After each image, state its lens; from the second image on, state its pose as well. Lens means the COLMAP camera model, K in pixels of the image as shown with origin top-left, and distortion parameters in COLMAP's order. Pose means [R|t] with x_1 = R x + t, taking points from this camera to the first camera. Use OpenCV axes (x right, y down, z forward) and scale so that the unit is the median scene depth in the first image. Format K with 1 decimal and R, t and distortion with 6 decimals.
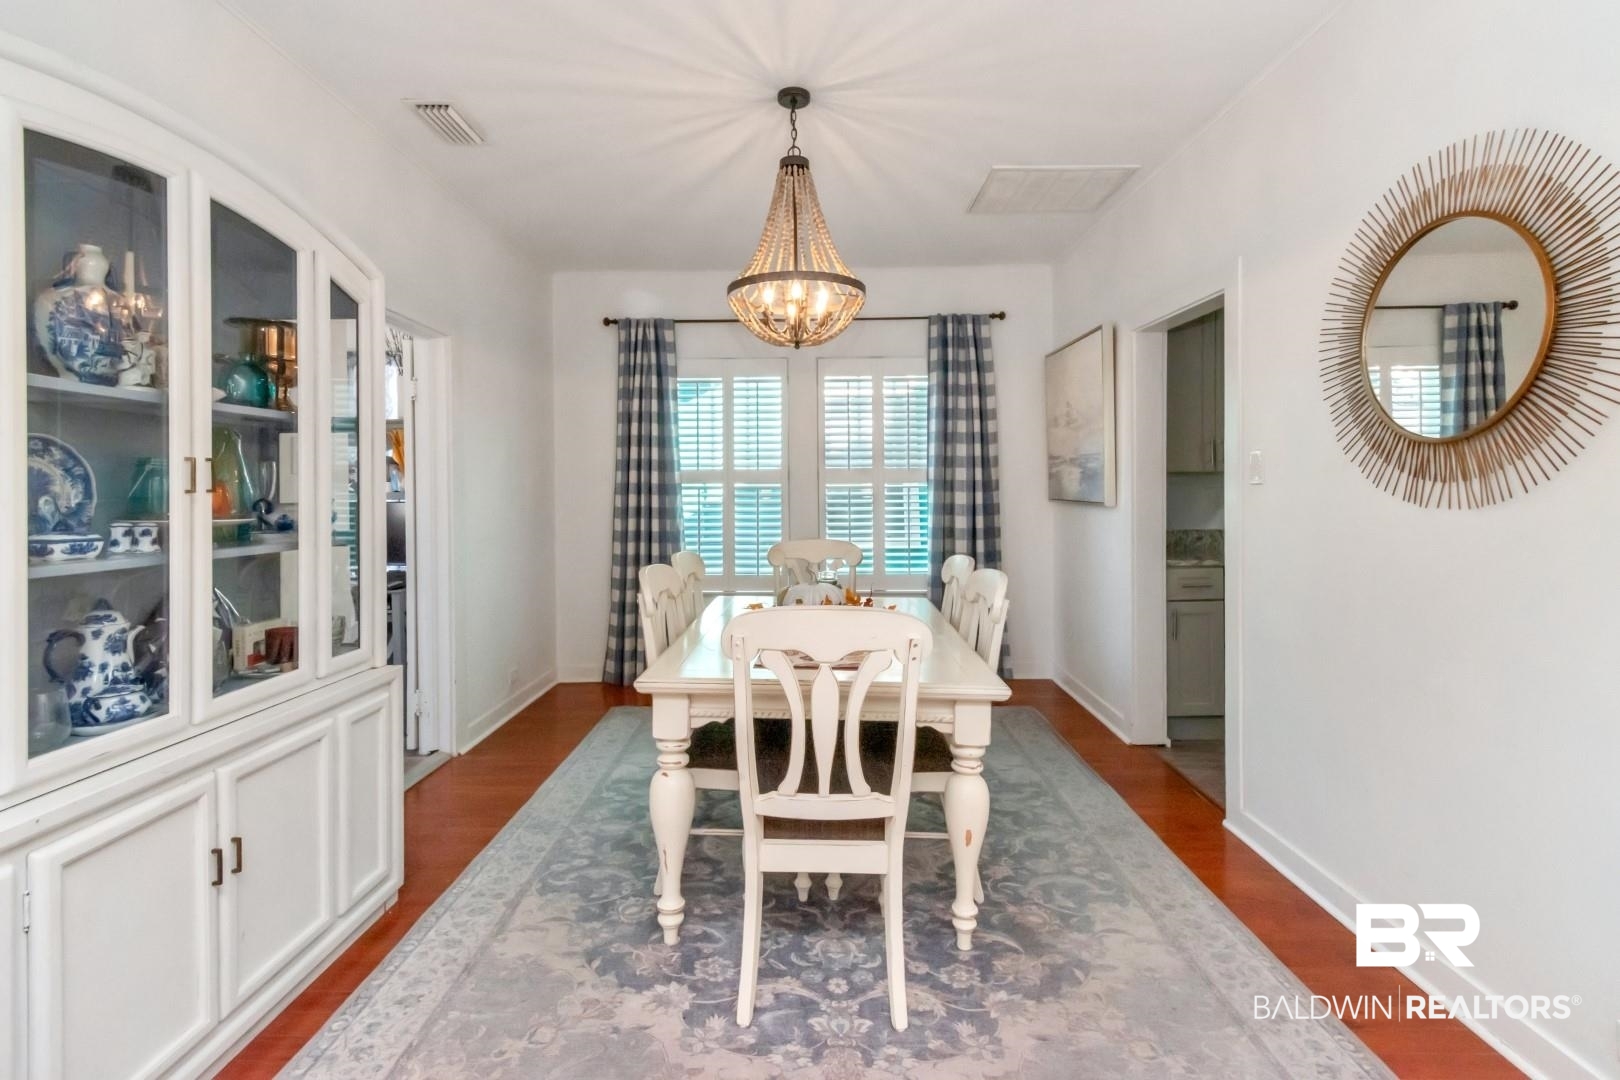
lens RADIAL K [[735.4, 0, 768.1], [0, 735.4, 515.3], [0, 0, 1]] dist [0.005911, -0.001237]
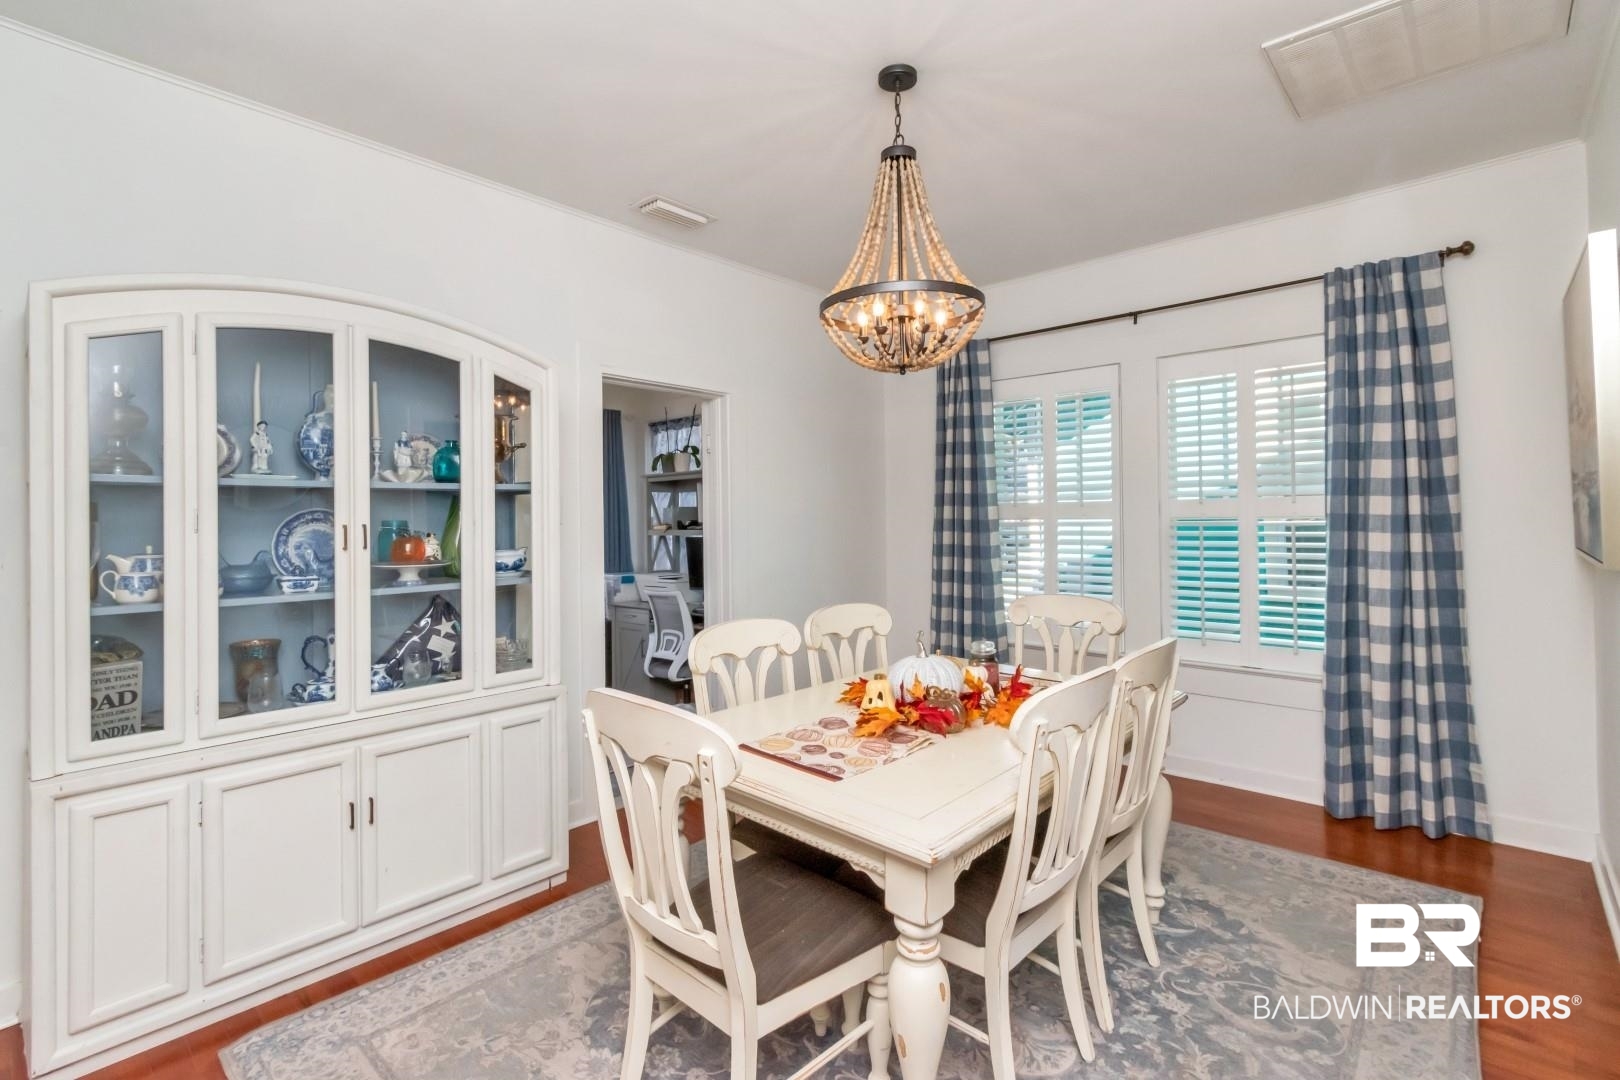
lens RADIAL K [[735.4, 0, 812.5], [0, 735.4, 529.3], [0, 0, 1]] dist [0.005911, -0.001237]
pose [[0.766224, 0.008223, -0.642521, 0.299166], [-0.011844, 0.999929, -0.001327, -0.028247], [0.642464, 0.008627, 0.766267, 0.175486]]
